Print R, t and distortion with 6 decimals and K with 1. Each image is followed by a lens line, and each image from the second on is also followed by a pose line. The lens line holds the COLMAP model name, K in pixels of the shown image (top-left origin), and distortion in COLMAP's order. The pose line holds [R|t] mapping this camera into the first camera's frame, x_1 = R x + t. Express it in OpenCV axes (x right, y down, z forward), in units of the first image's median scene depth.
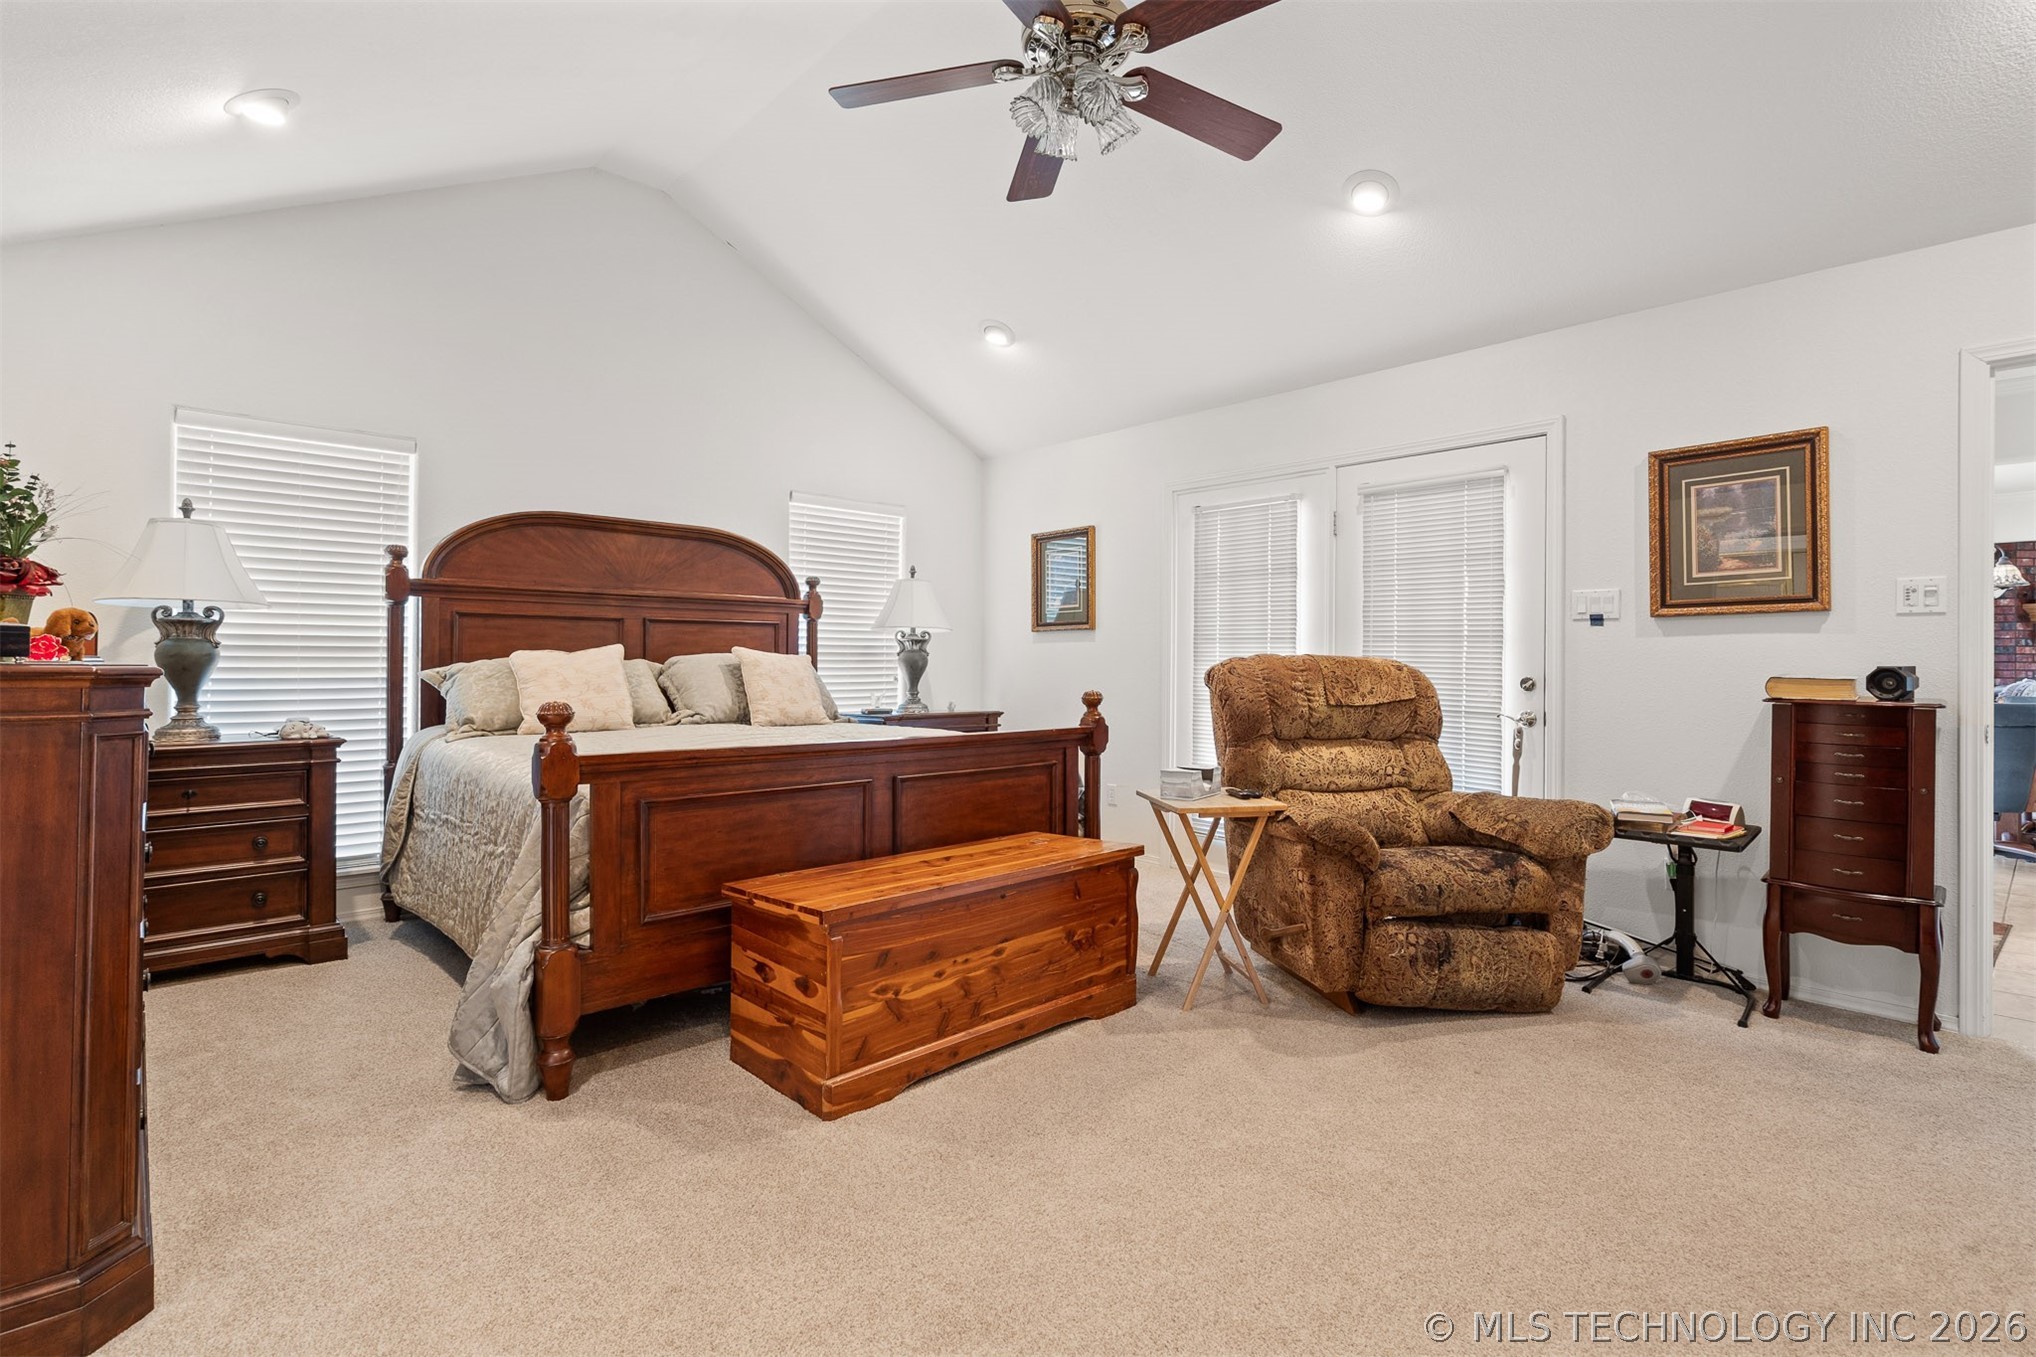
lens RADIAL K [[955.1, 0, 1023.4], [0, 955.1, 643.3], [0, 0, 1]] dist [0.004104, 0.000663]
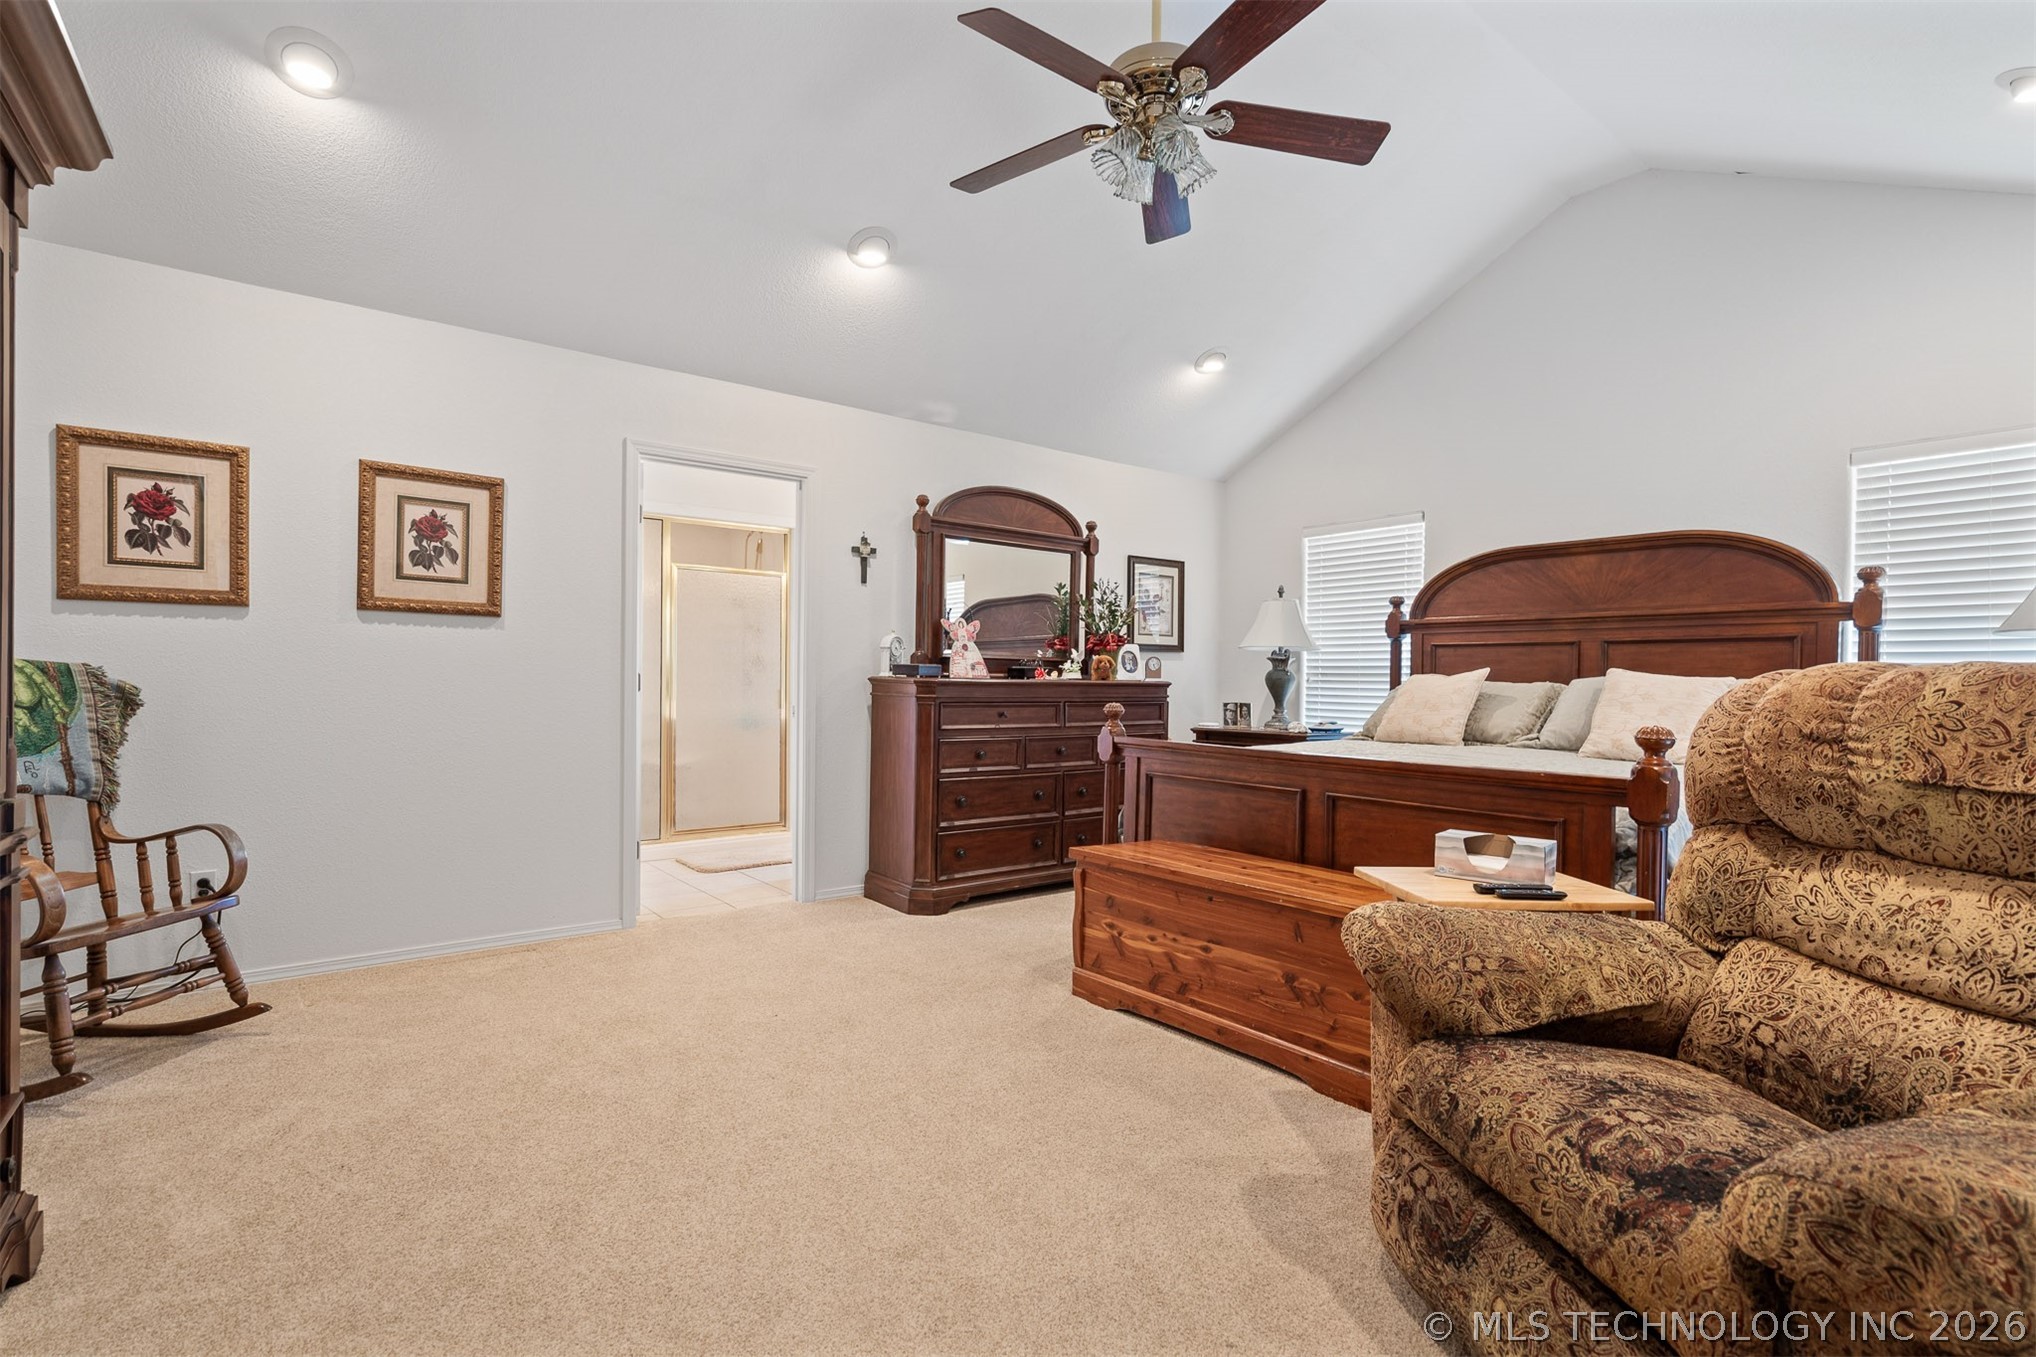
lens RADIAL K [[931.7, 0, 1018.0], [0, 931.7, 678.5], [0, 0, 1]] dist [-0.002893, -0.000074]
pose [[-0.076440, -0.007751, -0.997044, 0.762611], [0.006504, 0.999945, -0.008273, 0.020828], [0.997053, -0.007117, -0.076385, 0.647114]]
